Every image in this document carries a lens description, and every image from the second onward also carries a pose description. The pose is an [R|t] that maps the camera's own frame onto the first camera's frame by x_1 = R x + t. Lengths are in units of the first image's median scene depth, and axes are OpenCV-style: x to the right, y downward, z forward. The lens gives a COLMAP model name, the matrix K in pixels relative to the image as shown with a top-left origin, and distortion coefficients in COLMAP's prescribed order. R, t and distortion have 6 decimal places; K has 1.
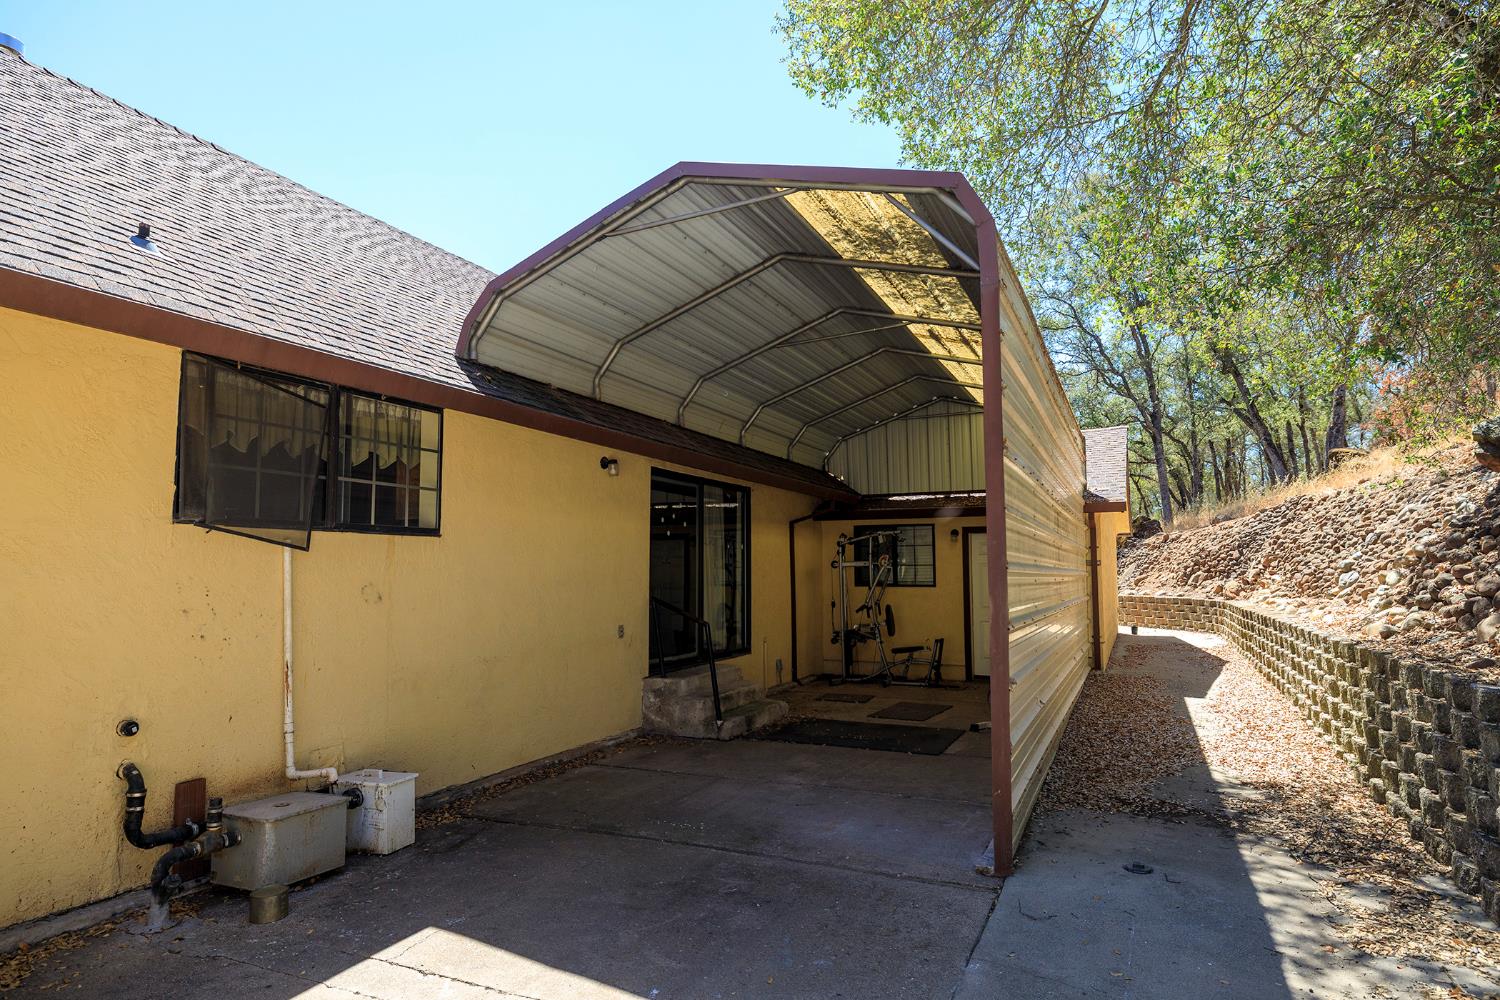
lens RADIAL K [[852.5, 0, 748.4], [0, 852.5, 503.2], [0, 0, 1]] dist [-0.000710, -0.000111]
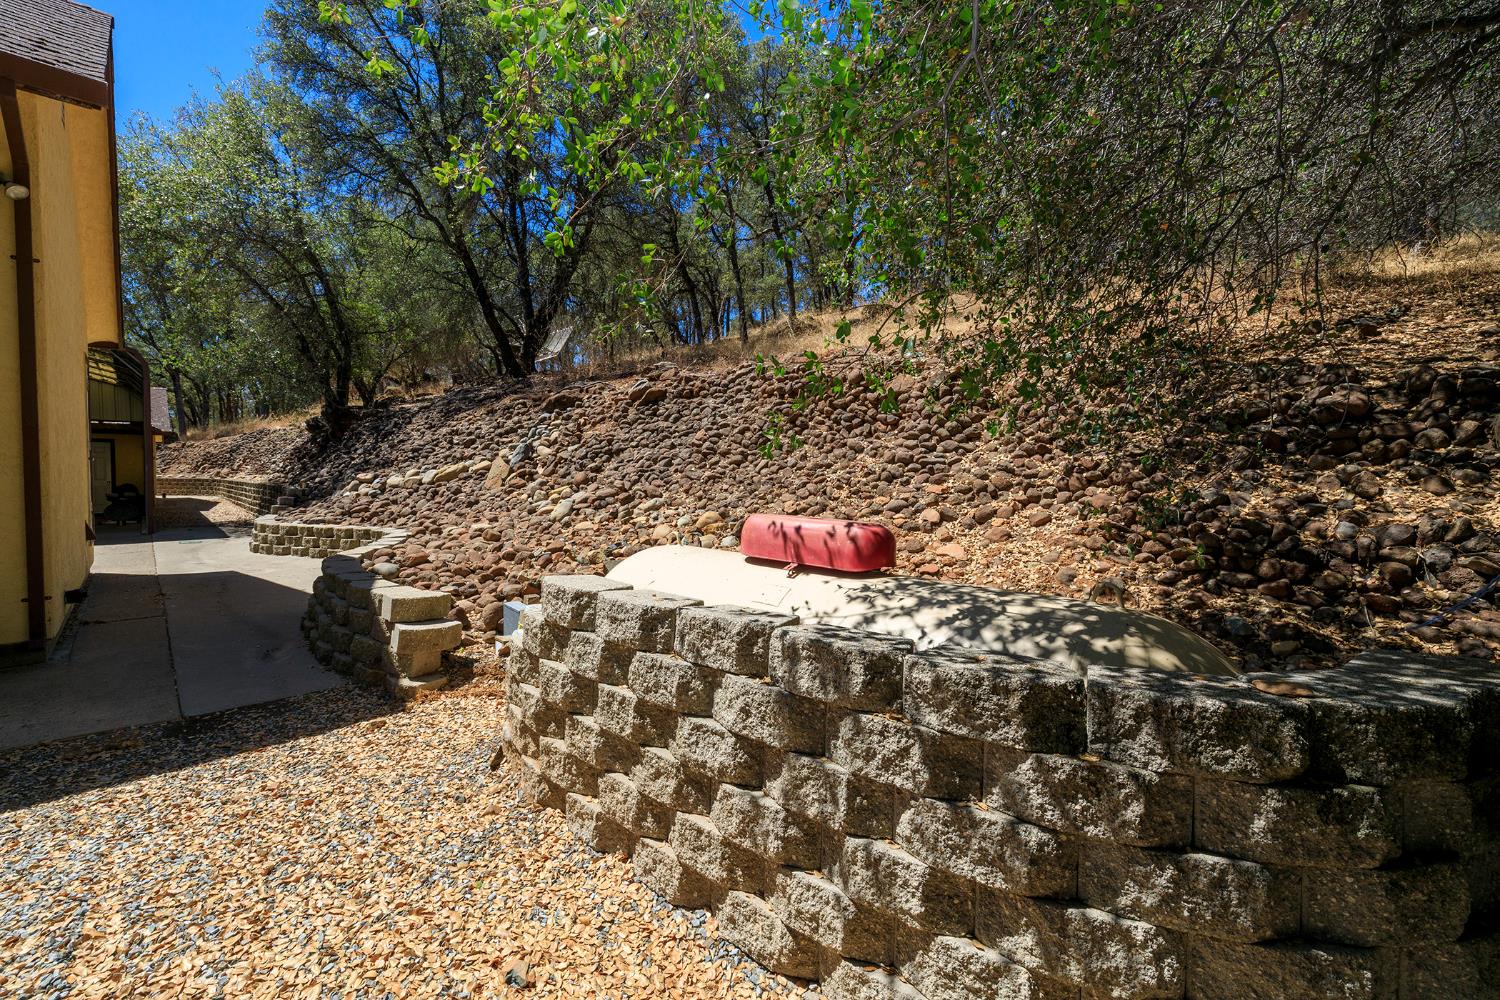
lens RADIAL K [[617.6, 0, 749.2], [0, 617.6, 499.8], [0, 0, 1]] dist [-0.000544, -0.000056]
pose [[0.356345, -0.038034, 0.933580, -0.325332], [-0.080986, 0.994154, 0.071414, -0.037061], [-0.930838, -0.101055, 0.351182, -0.614808]]
